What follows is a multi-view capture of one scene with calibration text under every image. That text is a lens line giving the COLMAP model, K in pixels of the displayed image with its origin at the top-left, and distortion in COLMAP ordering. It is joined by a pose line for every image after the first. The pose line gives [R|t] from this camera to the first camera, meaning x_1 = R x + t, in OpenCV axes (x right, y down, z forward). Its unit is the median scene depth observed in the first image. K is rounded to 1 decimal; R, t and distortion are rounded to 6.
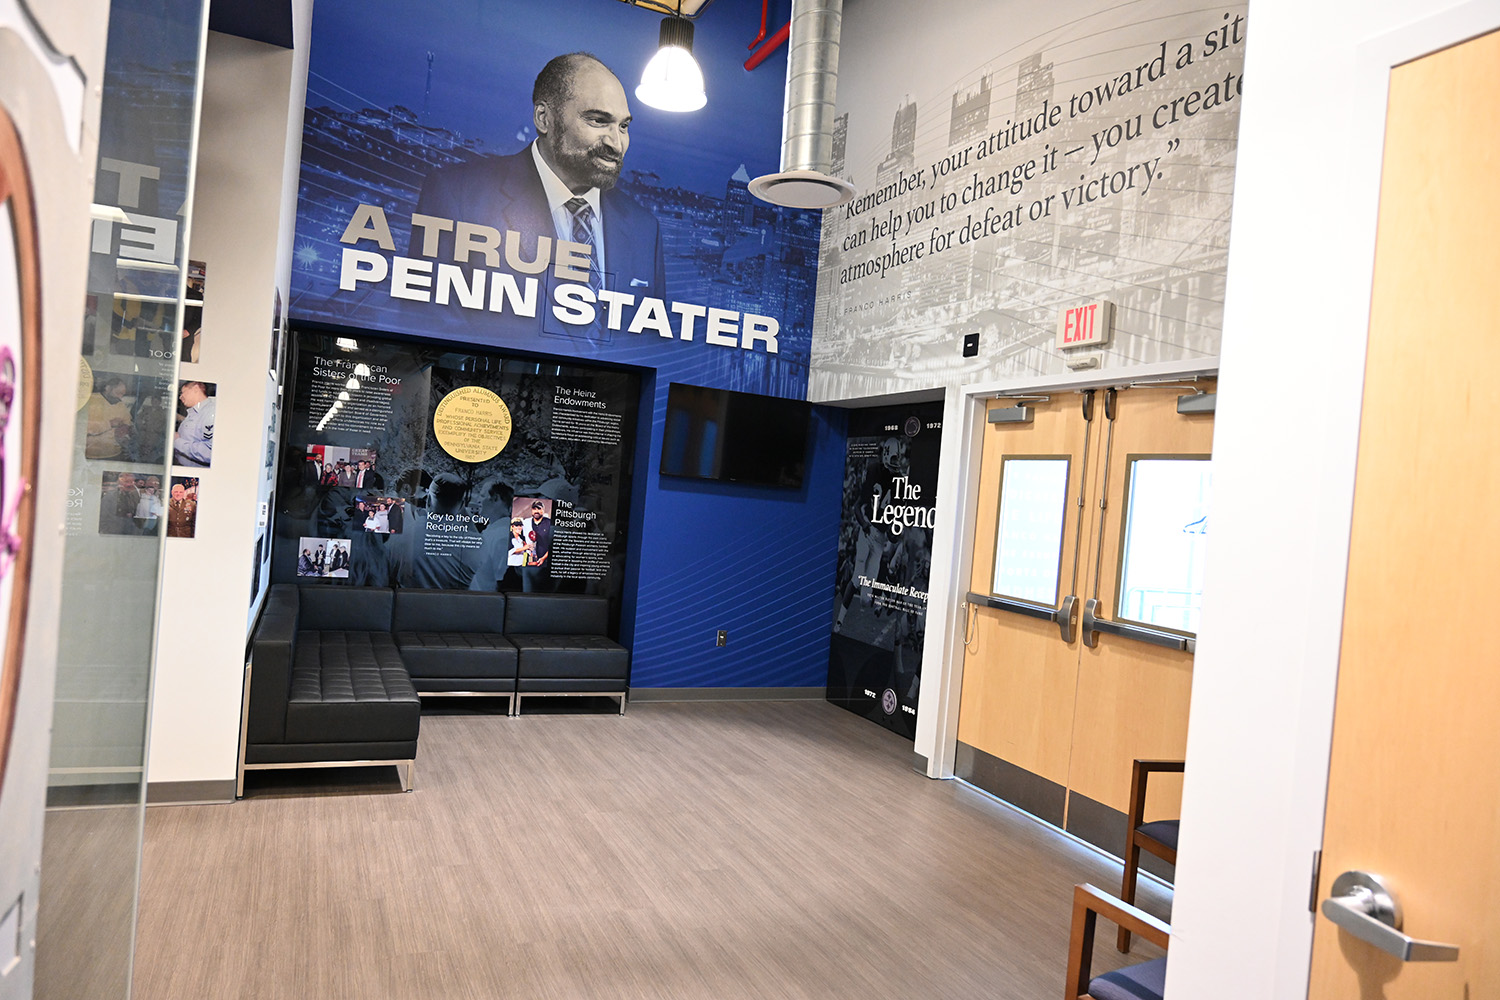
lens RADIAL K [[995.5, 0, 749.7], [0, 995.5, 501.5], [0, 0, 1]] dist [-0.010035, -0.001395]
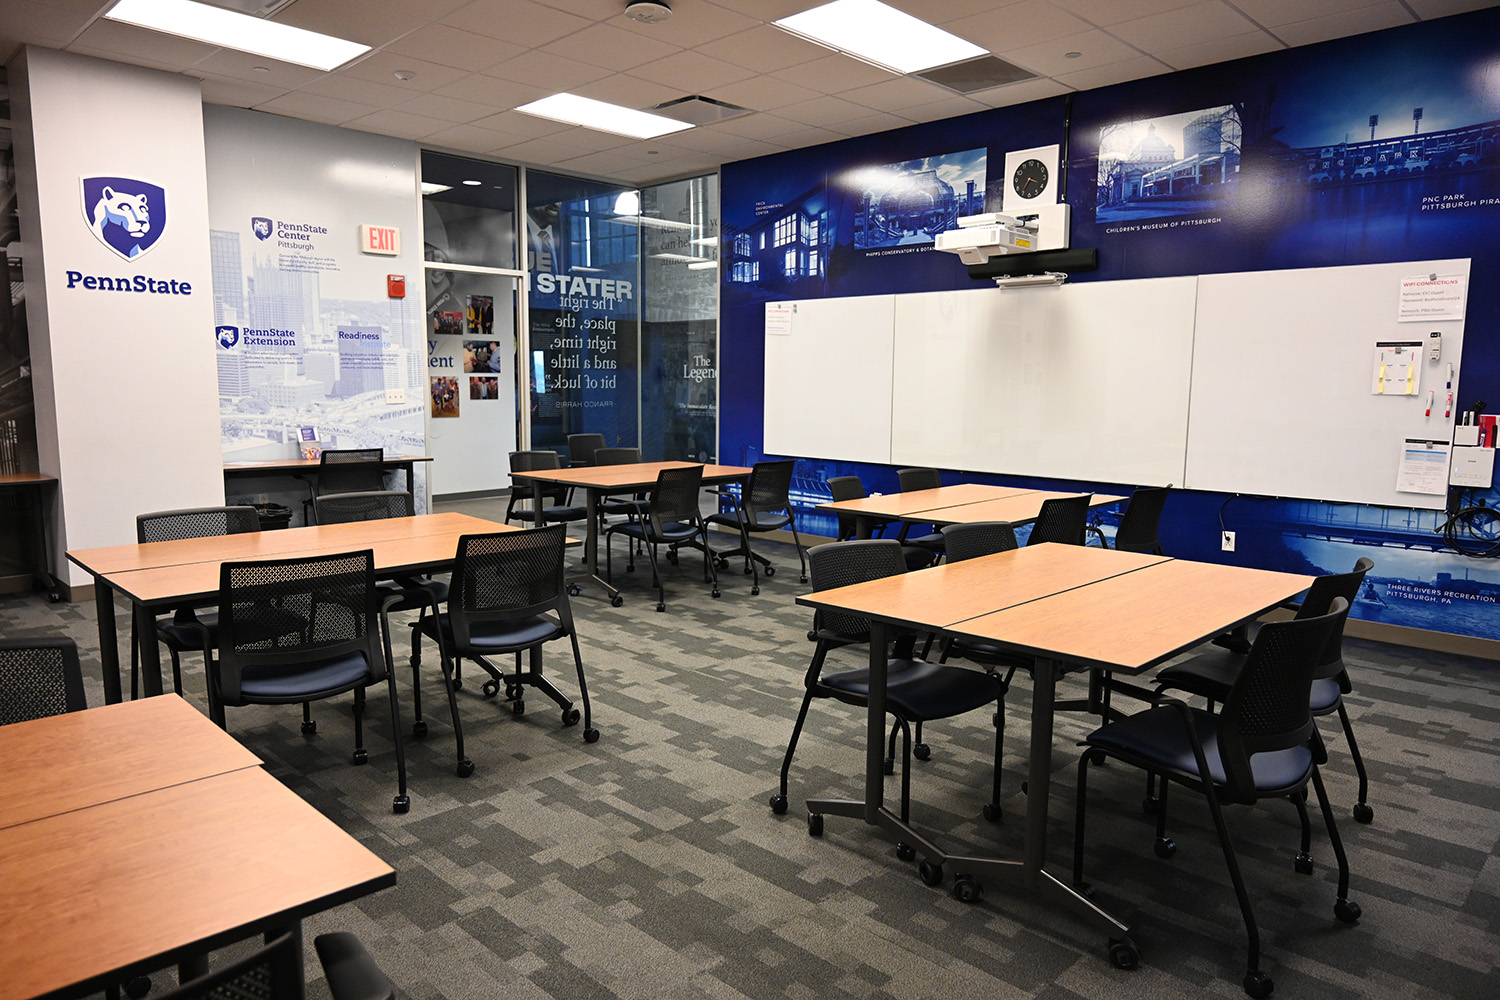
lens RADIAL K [[995.5, 0, 745.9], [0, 995.5, 501.6], [0, 0, 1]] dist [-0.010035, -0.001395]
pose [[0.925973, -0.120373, 0.357889, -0.574820], [0.070510, 0.986276, 0.149294, -0.027656], [-0.370949, -0.113008, 0.921752, -1.100193]]
